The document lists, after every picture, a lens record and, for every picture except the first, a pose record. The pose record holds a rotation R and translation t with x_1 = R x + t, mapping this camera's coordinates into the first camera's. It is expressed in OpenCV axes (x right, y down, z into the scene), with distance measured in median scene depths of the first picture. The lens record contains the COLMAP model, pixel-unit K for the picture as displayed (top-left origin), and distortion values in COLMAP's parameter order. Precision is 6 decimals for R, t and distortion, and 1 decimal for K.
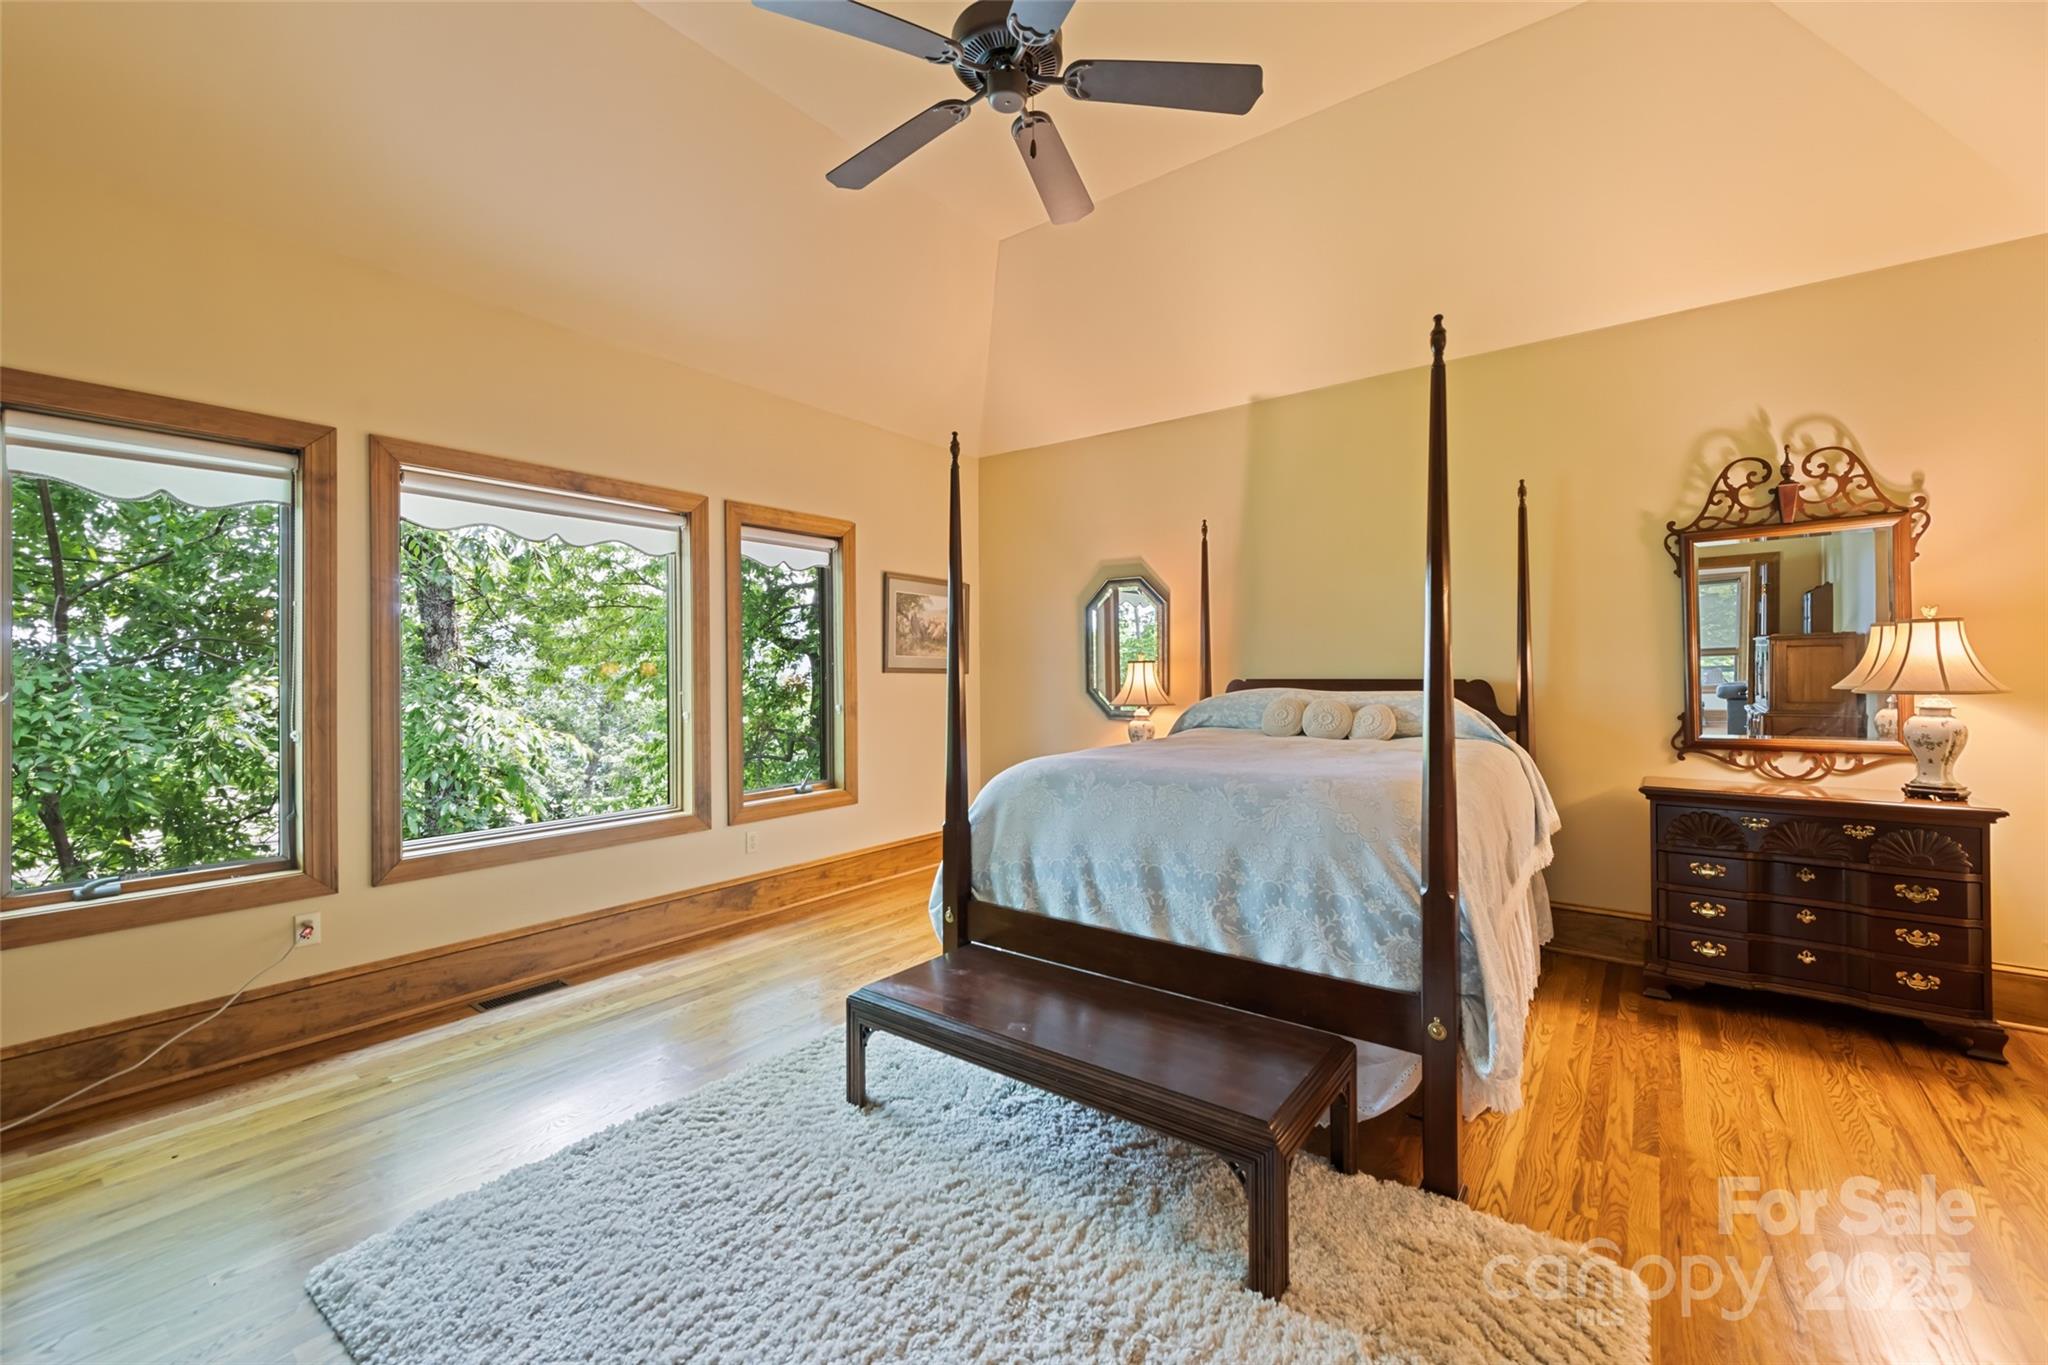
lens RADIAL K [[837.1, 0, 1019.5], [0, 837.1, 671.8], [0, 0, 1]] dist [-0.000192, -0.000044]
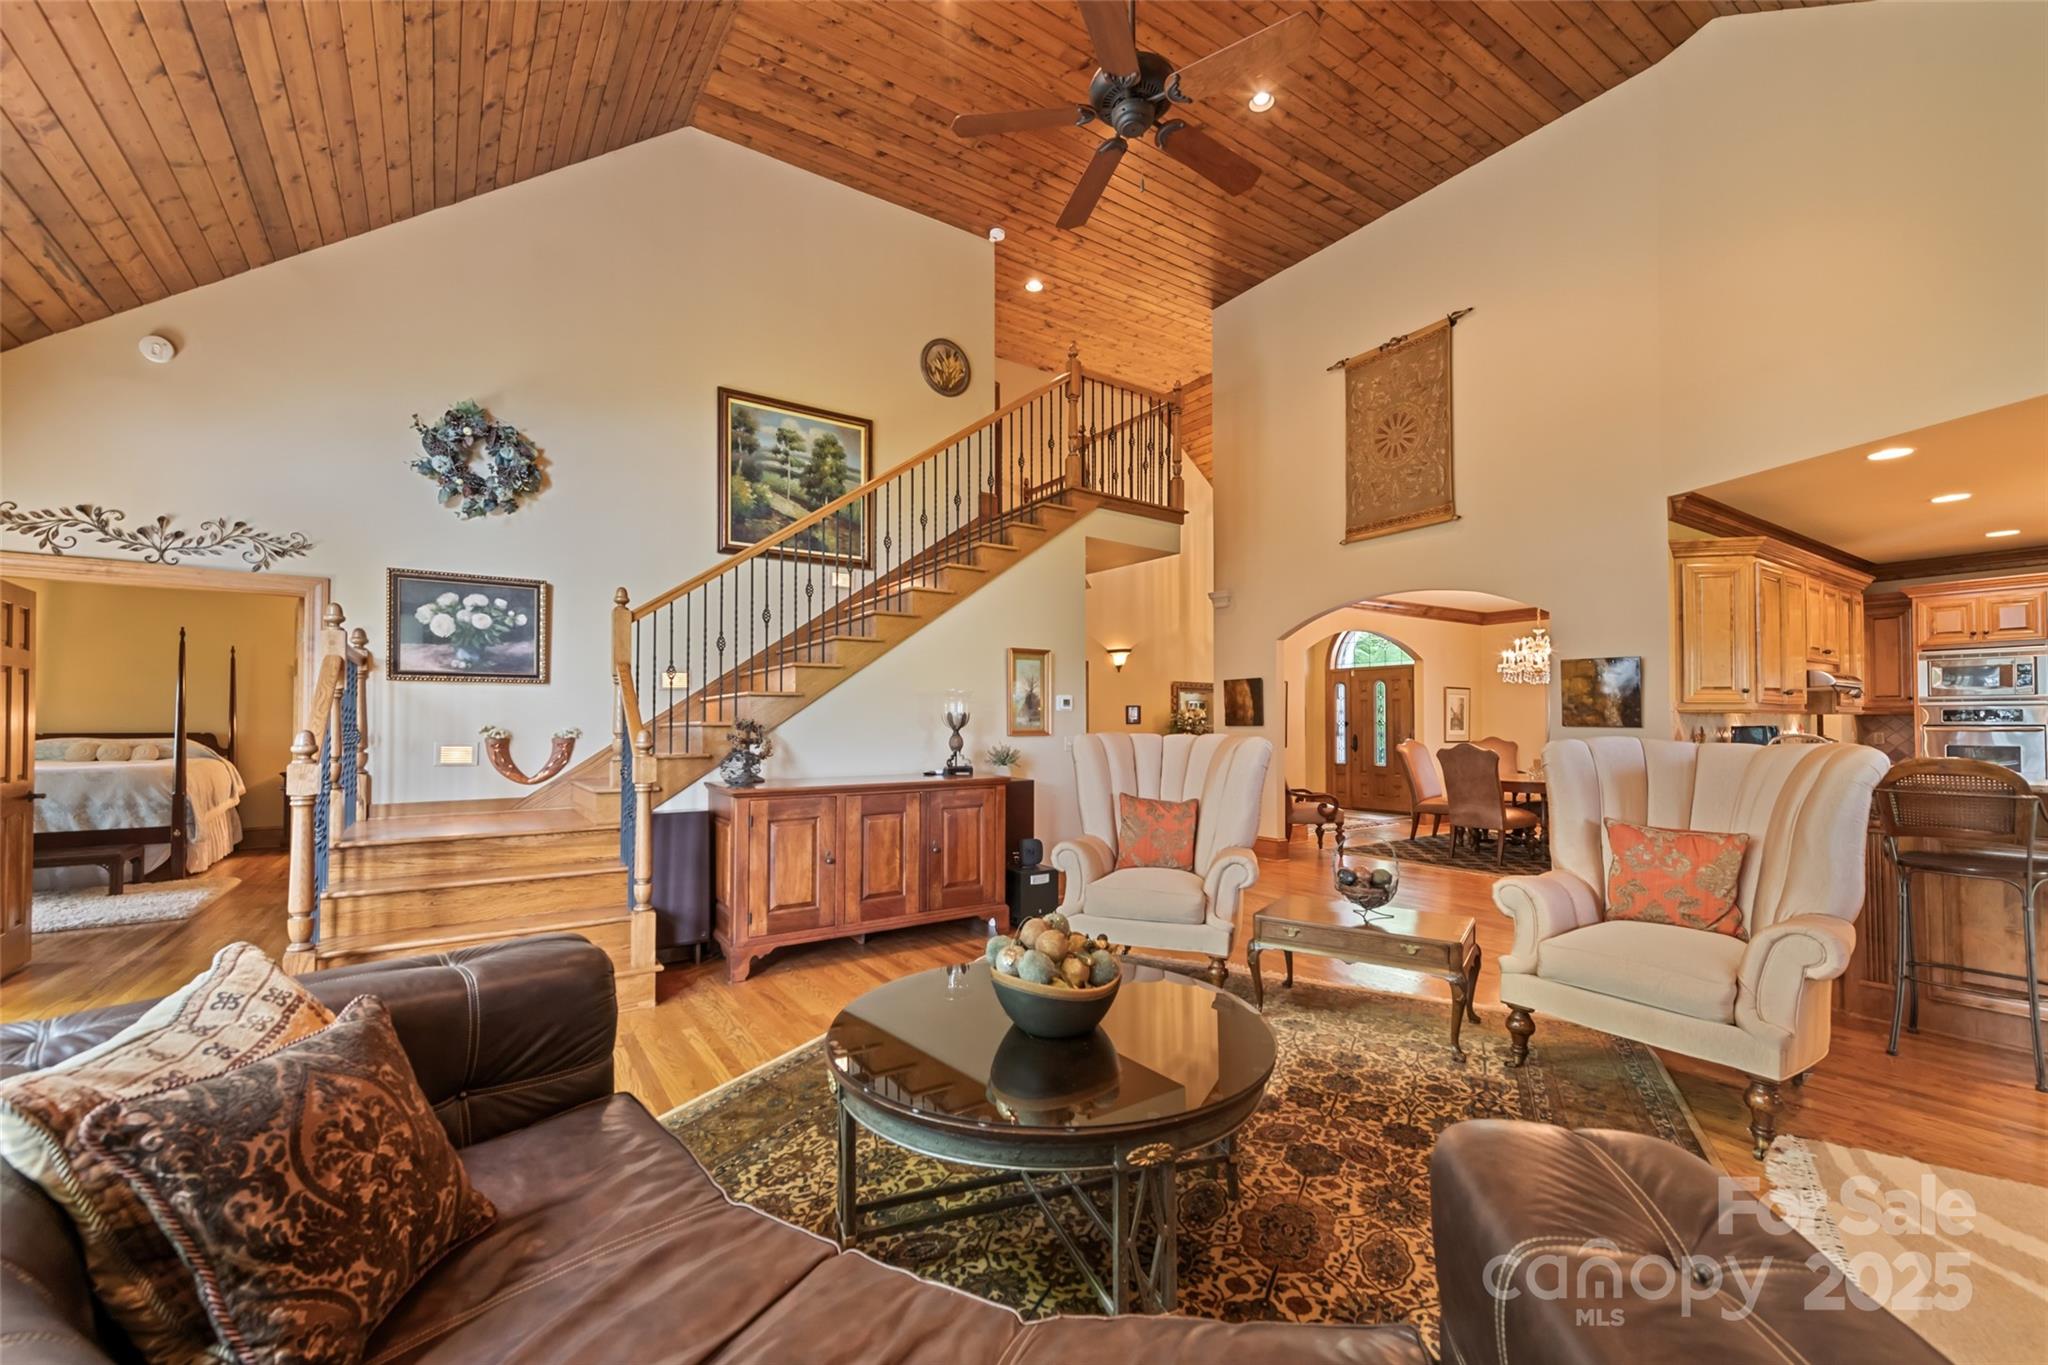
lens RADIAL K [[810.6, 0, 1018.5], [0, 810.6, 700.9], [0, 0, 1]] dist [-0.000800, -0.000080]
pose [[0.311606, 0.029076, 0.949767, -1.064215], [-0.001164, 0.999543, -0.030218, -0.015139], [-0.950211, 0.008311, 0.311497, -2.212896]]
